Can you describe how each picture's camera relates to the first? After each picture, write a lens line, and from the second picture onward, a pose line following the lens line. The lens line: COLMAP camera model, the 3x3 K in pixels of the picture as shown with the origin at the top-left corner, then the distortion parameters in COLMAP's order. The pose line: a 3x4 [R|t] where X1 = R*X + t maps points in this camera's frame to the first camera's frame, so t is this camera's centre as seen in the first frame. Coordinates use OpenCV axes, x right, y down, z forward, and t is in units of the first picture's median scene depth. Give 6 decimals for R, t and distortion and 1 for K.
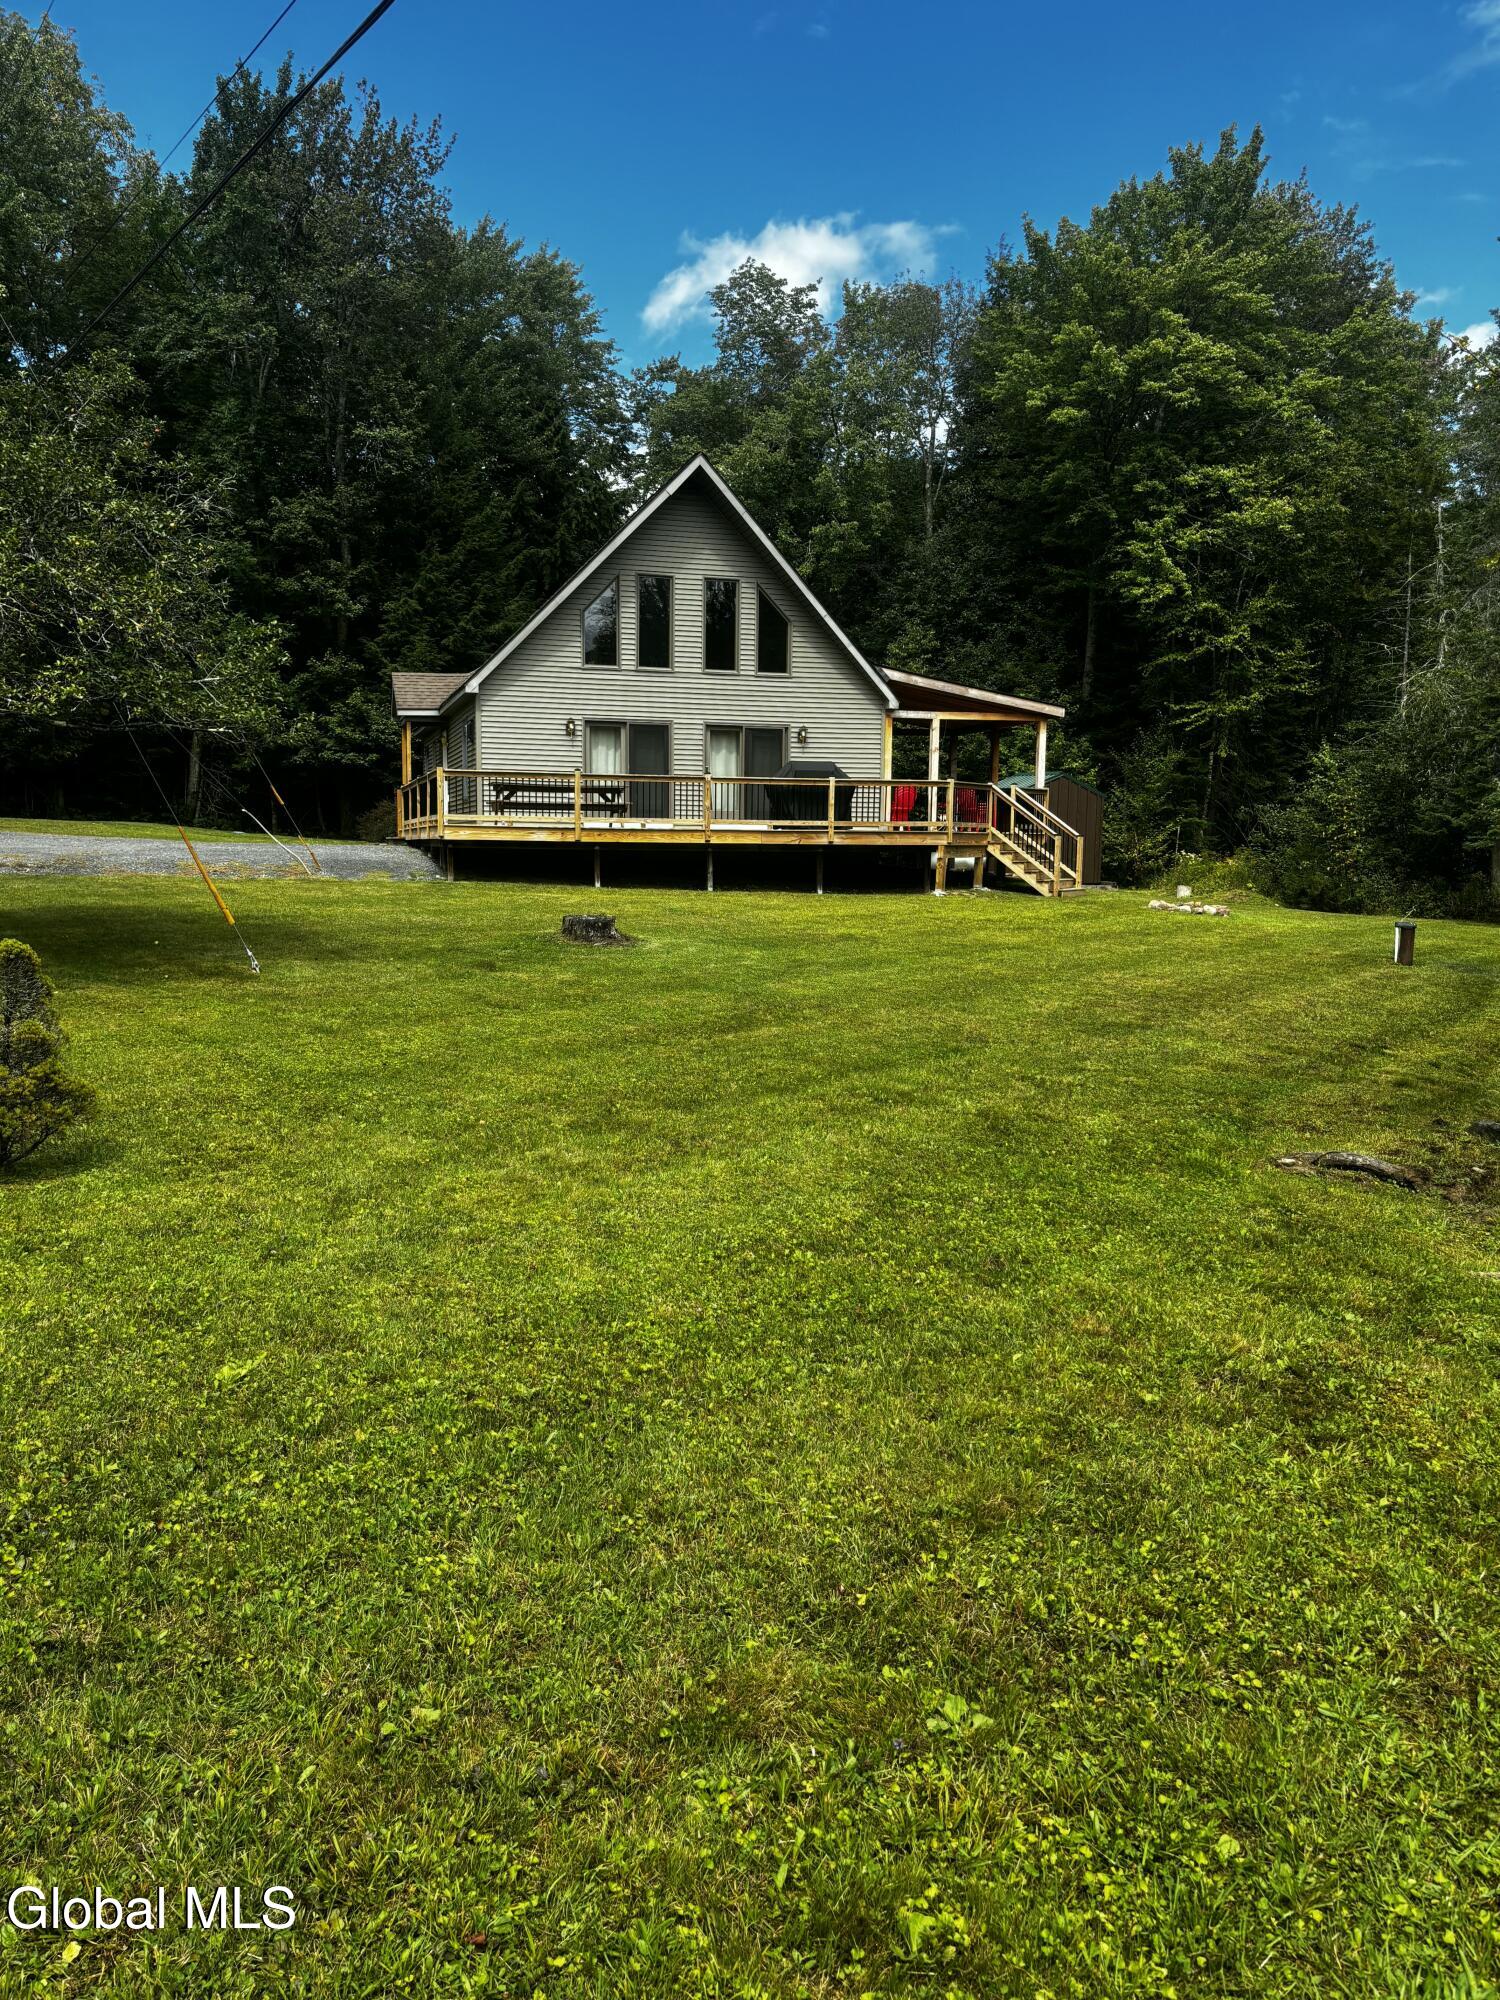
lens RADIAL K [[1534.1, 0, 753.2], [0, 1534.1, 1014.8], [0, 0, 1]] dist [0.045098, -0.039586]
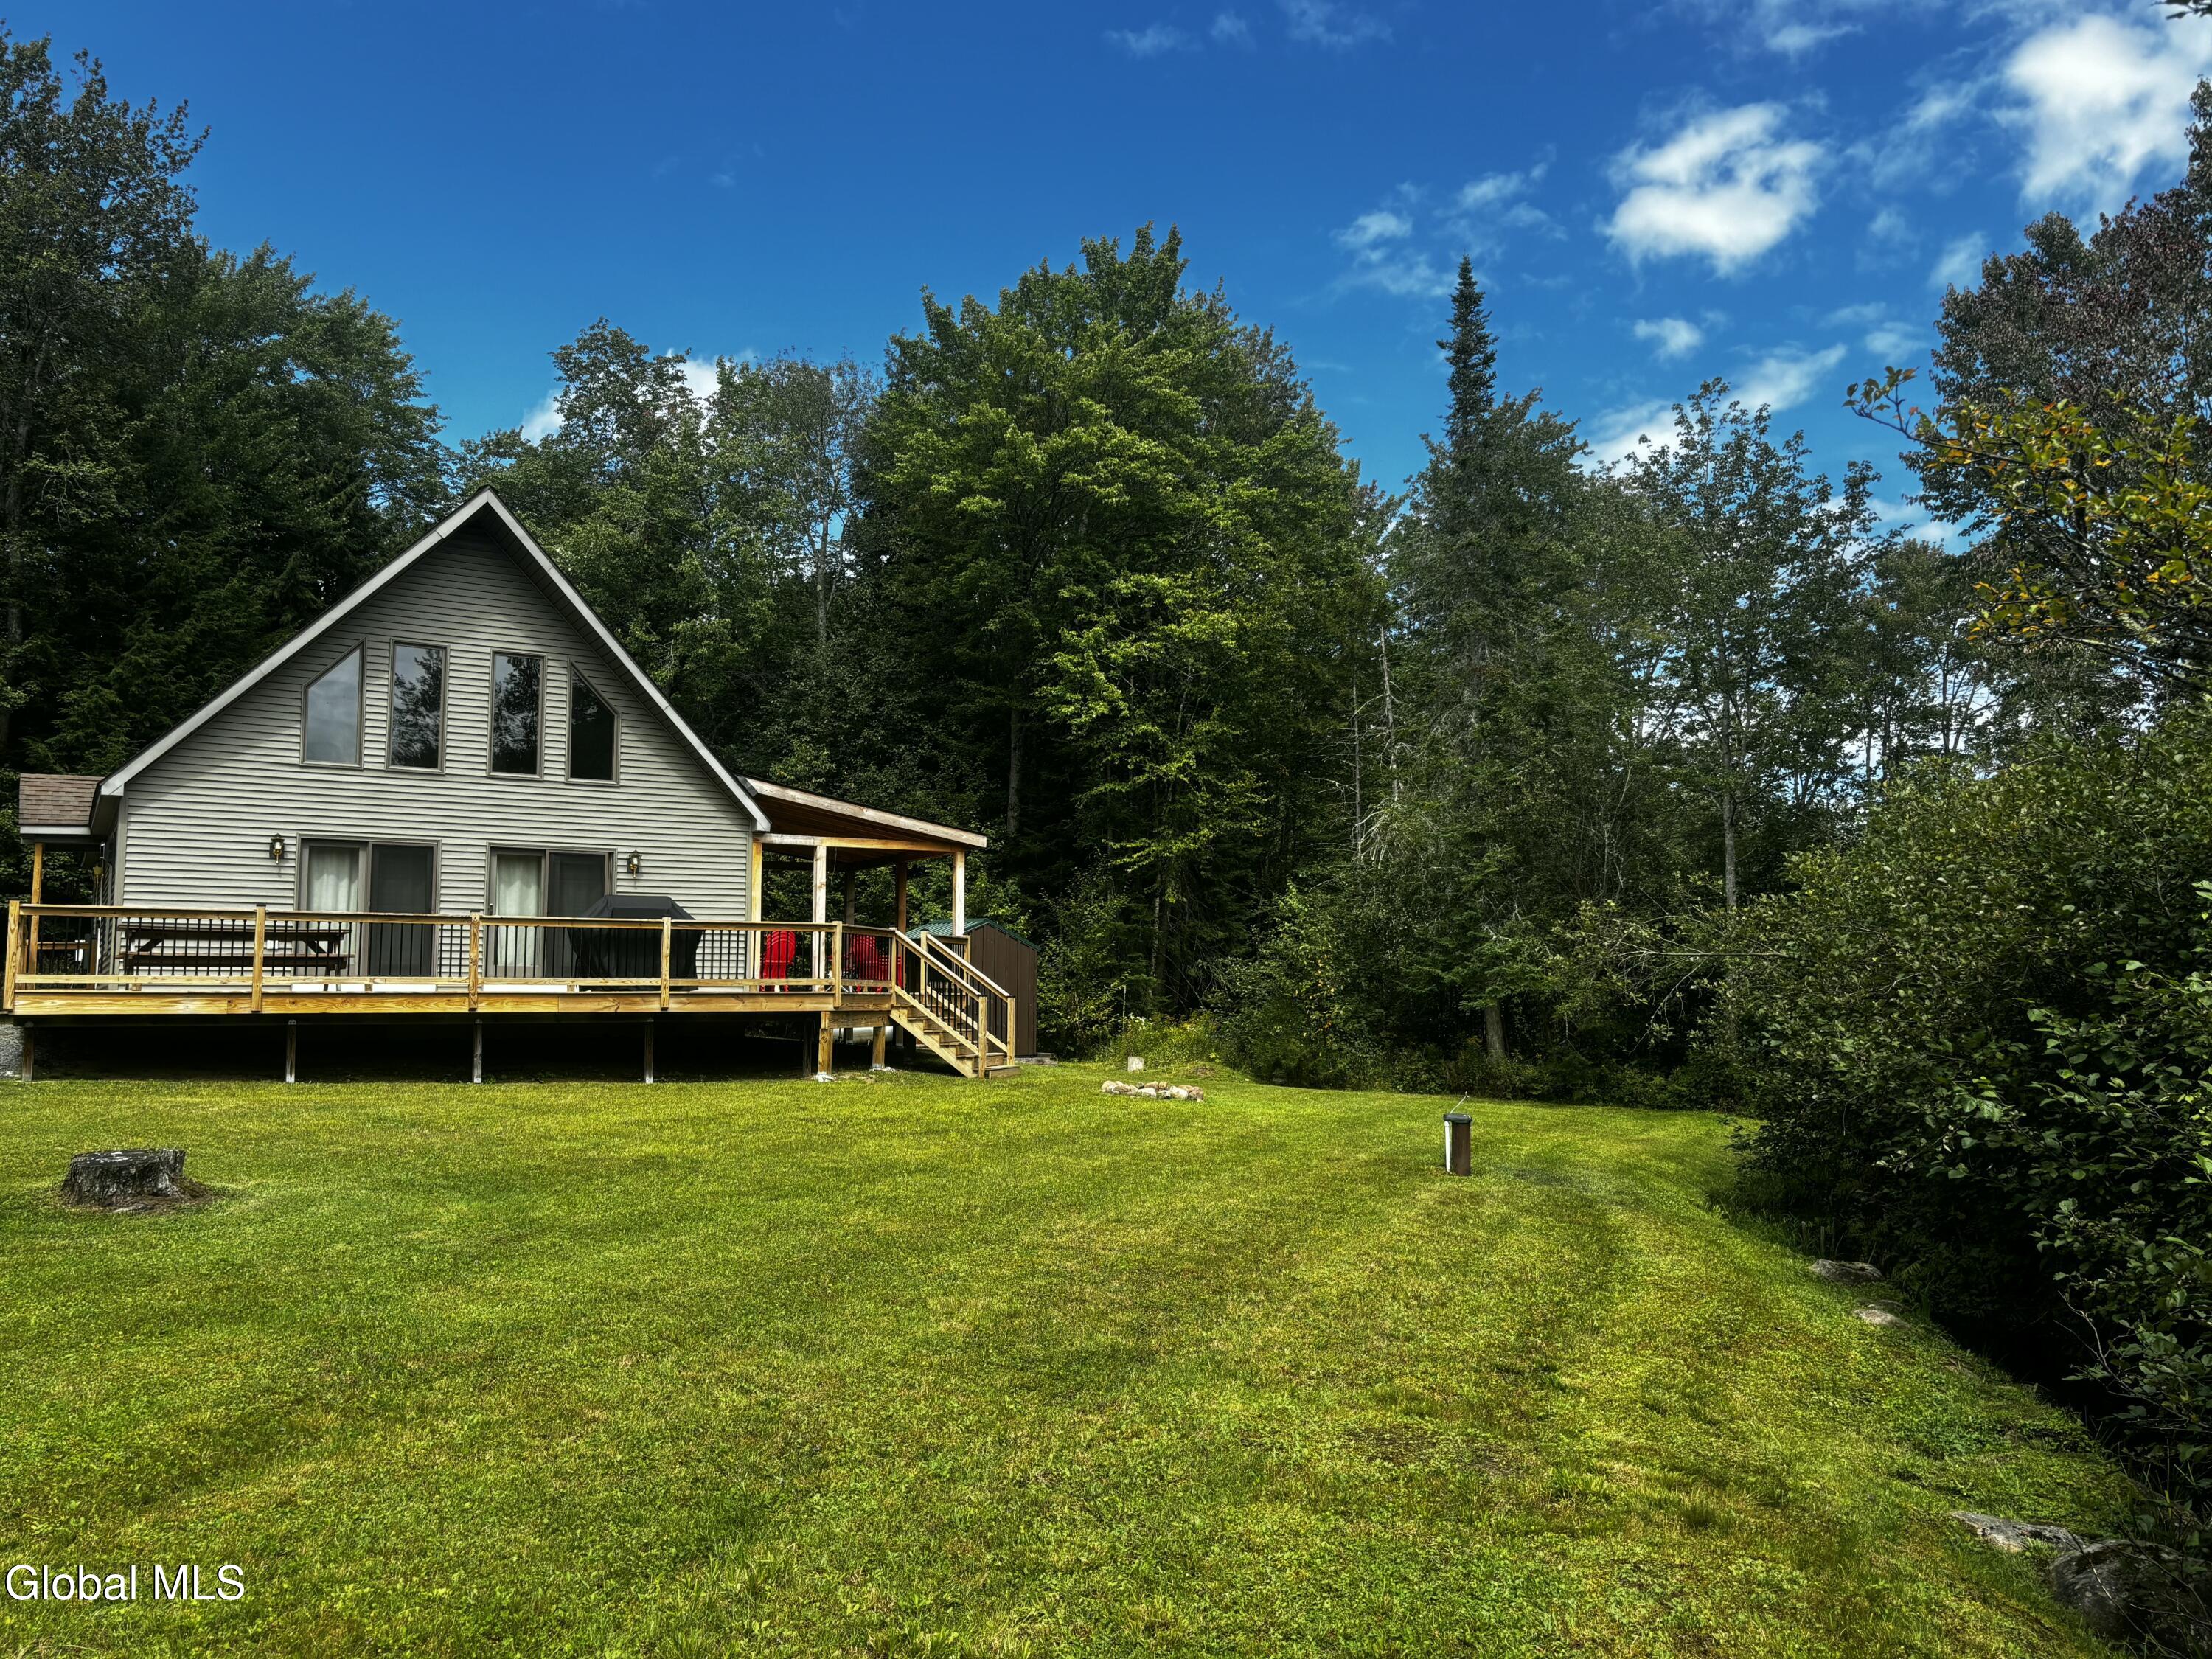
lens RADIAL K [[1696.8, 0, 1123.9], [0, 1696.8, 847.8], [0, 0, 1]] dist [0.045098, -0.039586]
pose [[0.962268, 0.014065, 0.271740, 0.028508], [0.041411, 0.979461, -0.197335, -0.015689], [-0.268934, 0.201142, 0.941922, 0.136740]]
